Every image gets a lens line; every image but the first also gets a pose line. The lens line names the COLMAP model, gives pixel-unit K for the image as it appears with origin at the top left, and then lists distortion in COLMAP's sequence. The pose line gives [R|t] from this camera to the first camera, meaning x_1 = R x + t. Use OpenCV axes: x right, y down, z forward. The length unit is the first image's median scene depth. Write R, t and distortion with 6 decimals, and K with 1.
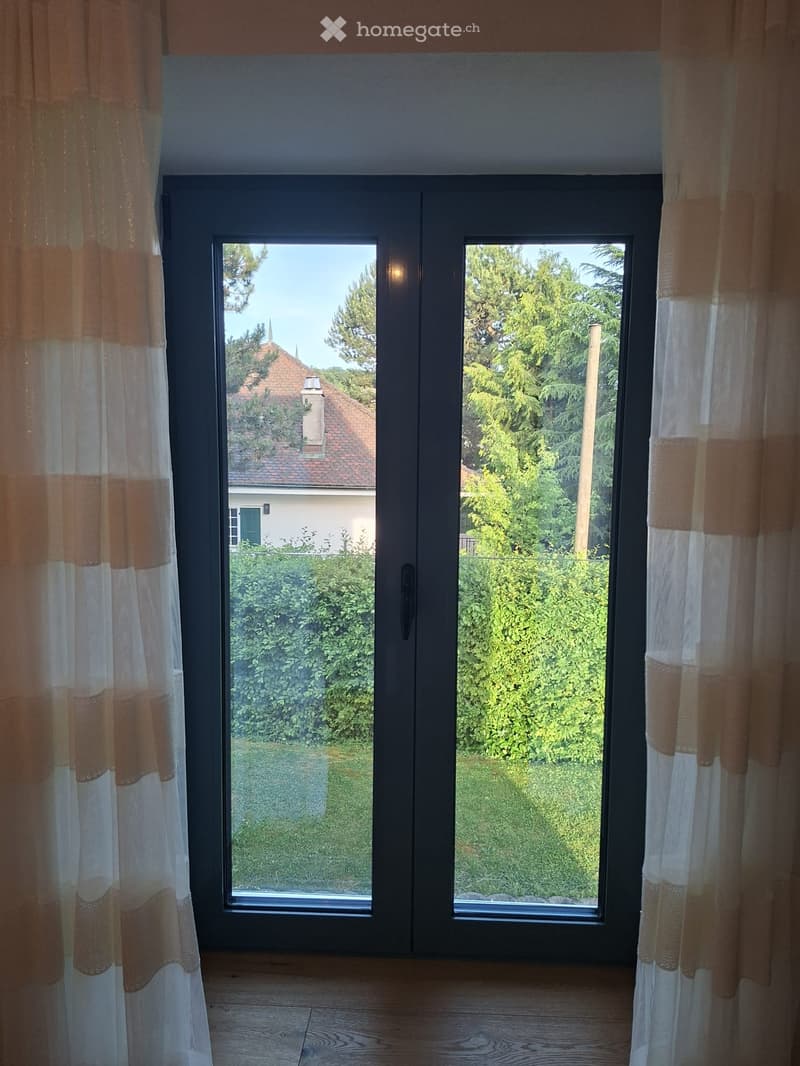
lens RADIAL K [[736.8, 0, 406.8], [0, 736.8, 532.8], [0, 0, 1]] dist [0.072135, -0.005260]
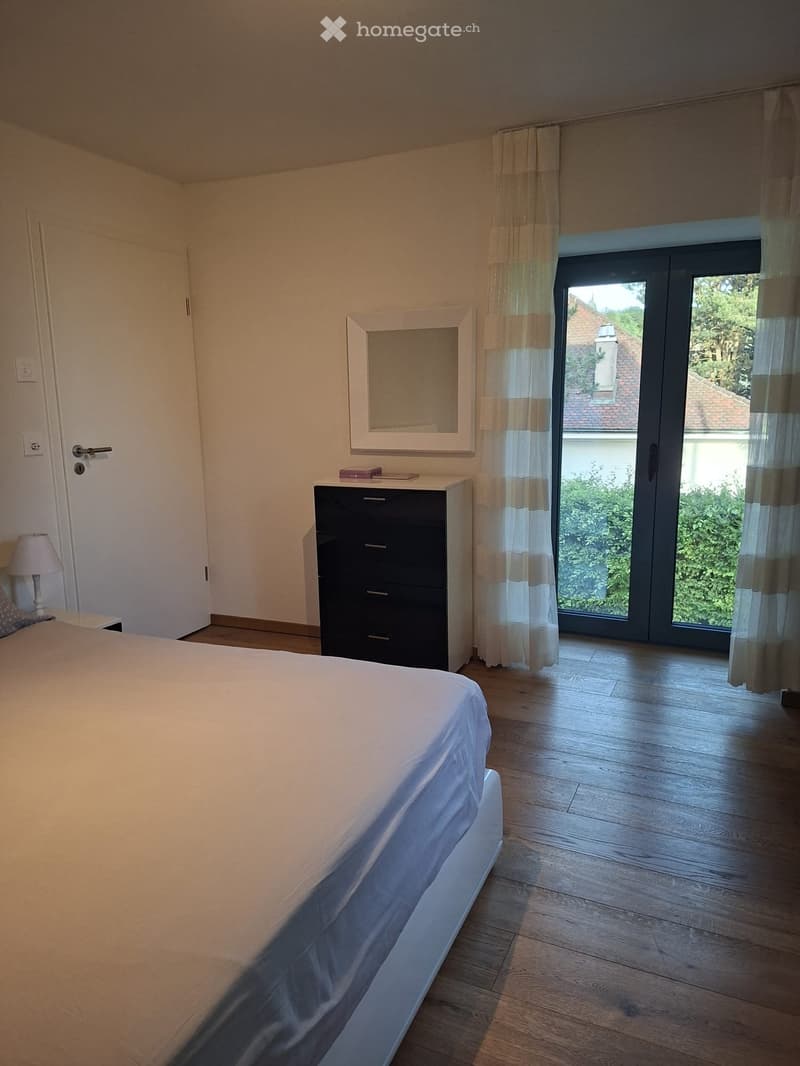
lens RADIAL K [[736.8, 0, 406.8], [0, 736.8, 532.8], [0, 0, 1]] dist [0.072135, -0.005260]
pose [[0.928458, 0.049499, -0.368124, 0.025516], [-0.024469, 0.997079, 0.072358, 0.029236], [0.370630, -0.058173, 0.926957, -0.214719]]
